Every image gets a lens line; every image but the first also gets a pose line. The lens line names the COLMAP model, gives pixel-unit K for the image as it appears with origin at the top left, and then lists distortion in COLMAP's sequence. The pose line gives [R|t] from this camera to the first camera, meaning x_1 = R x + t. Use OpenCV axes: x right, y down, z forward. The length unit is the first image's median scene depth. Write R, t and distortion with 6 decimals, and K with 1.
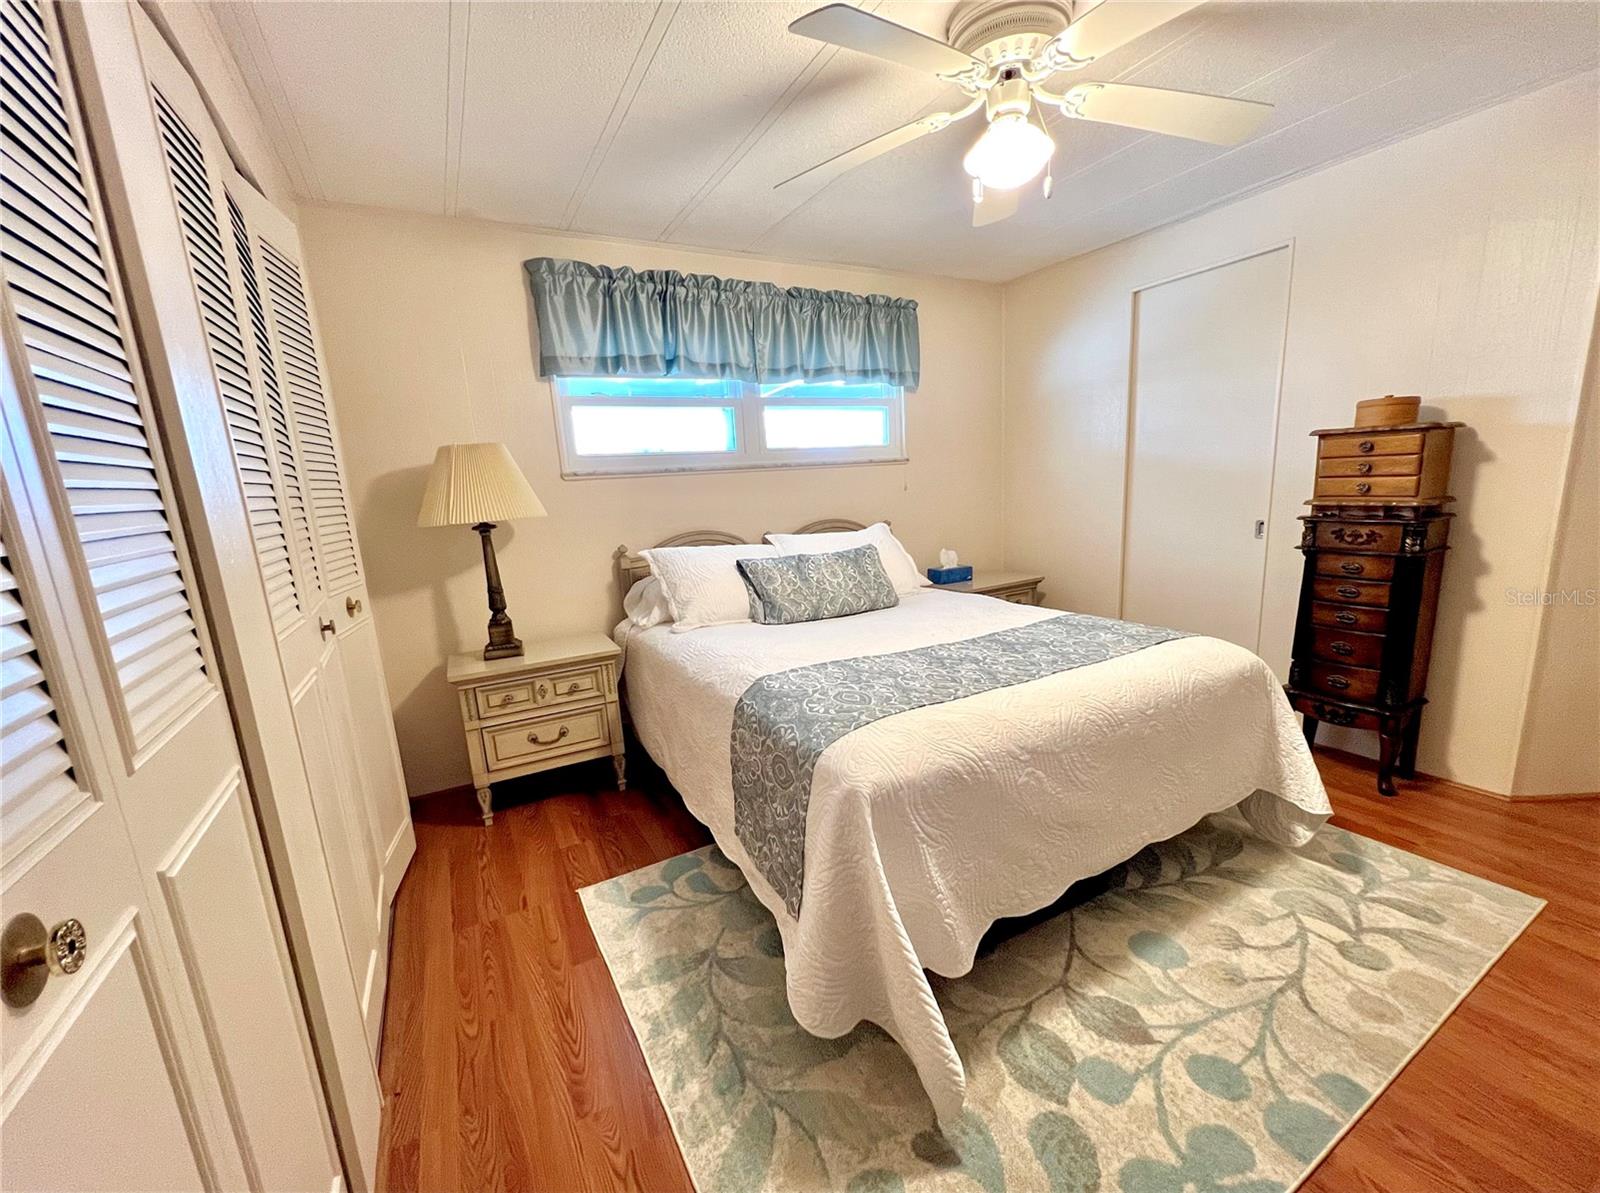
lens RADIAL K [[617.6, 0, 803.6], [0, 617.6, 615.4], [0, 0, 1]] dist [-0.000988, 0.006455]
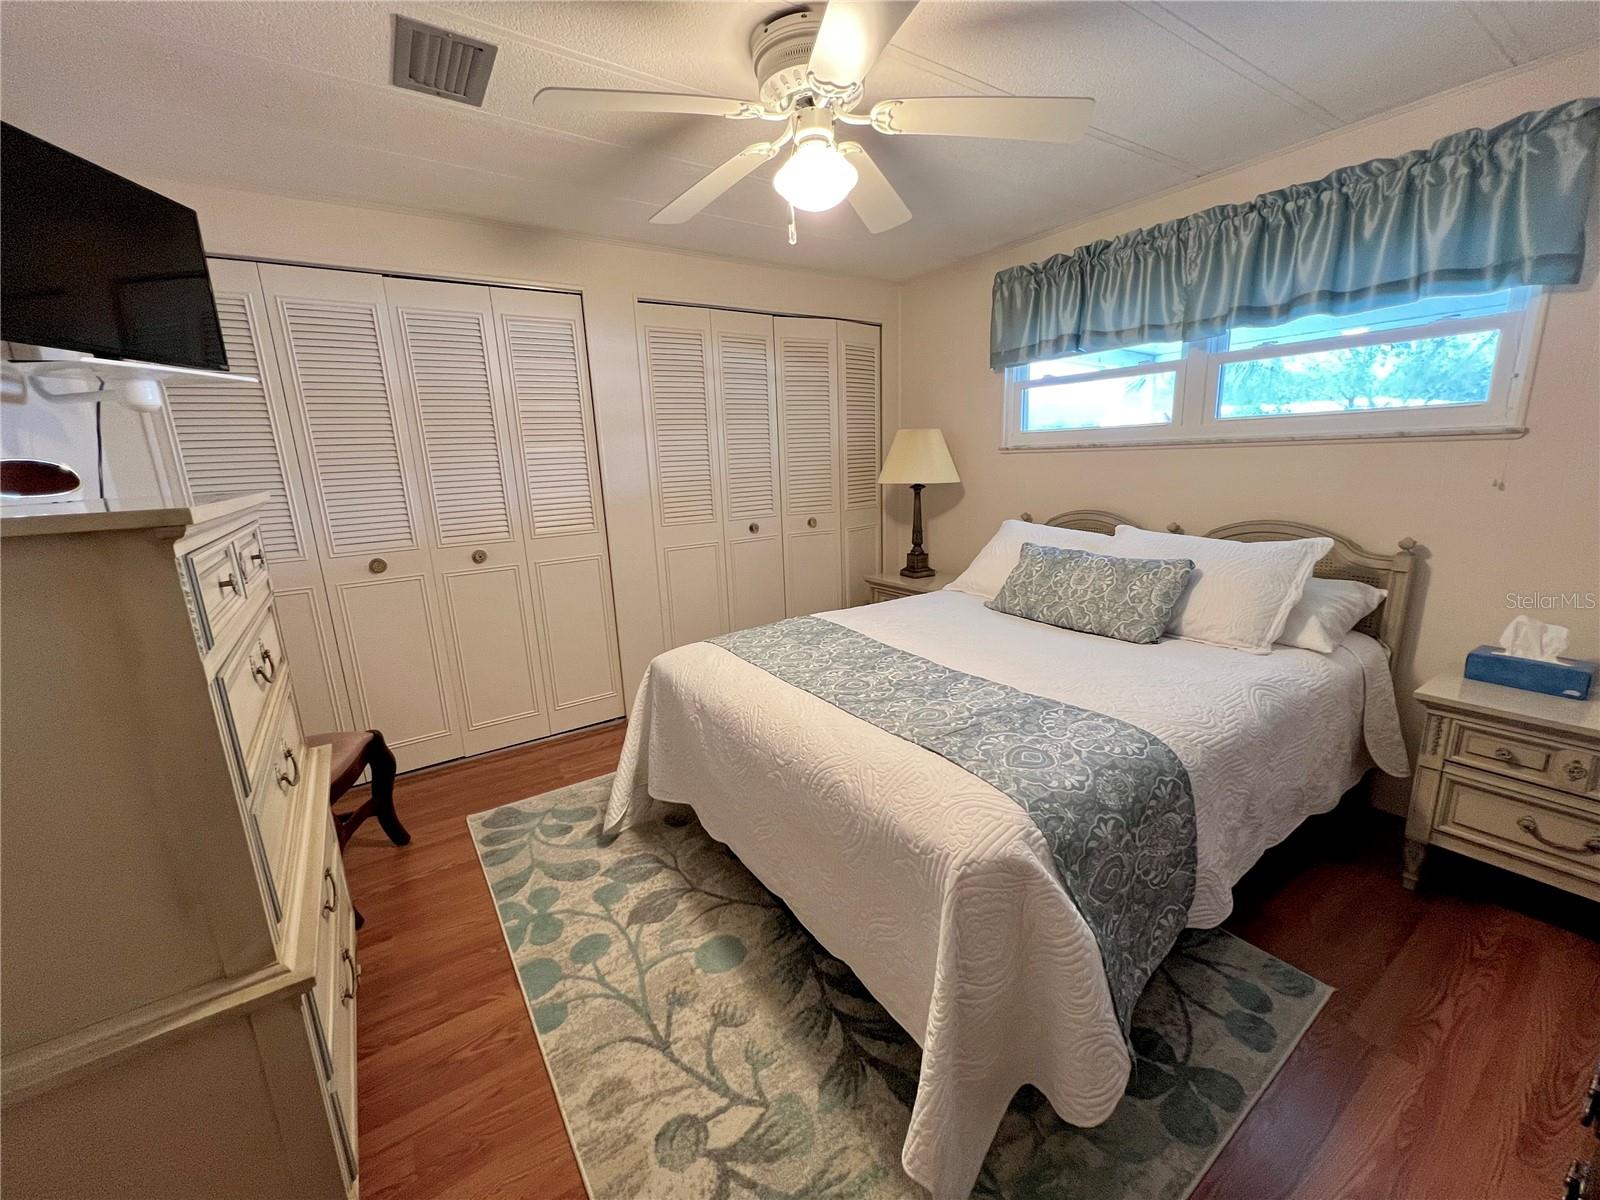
lens RADIAL K [[636.0, 0, 800.0], [0, 636.0, 600.0], [0, 0, 1]] dist [0.000995, 0.000197]
pose [[0.101167, 0.246293, -0.963901, 1.387999], [-0.219554, 0.950511, 0.219829, -0.234637], [0.970341, 0.189389, 0.150235, 0.848367]]
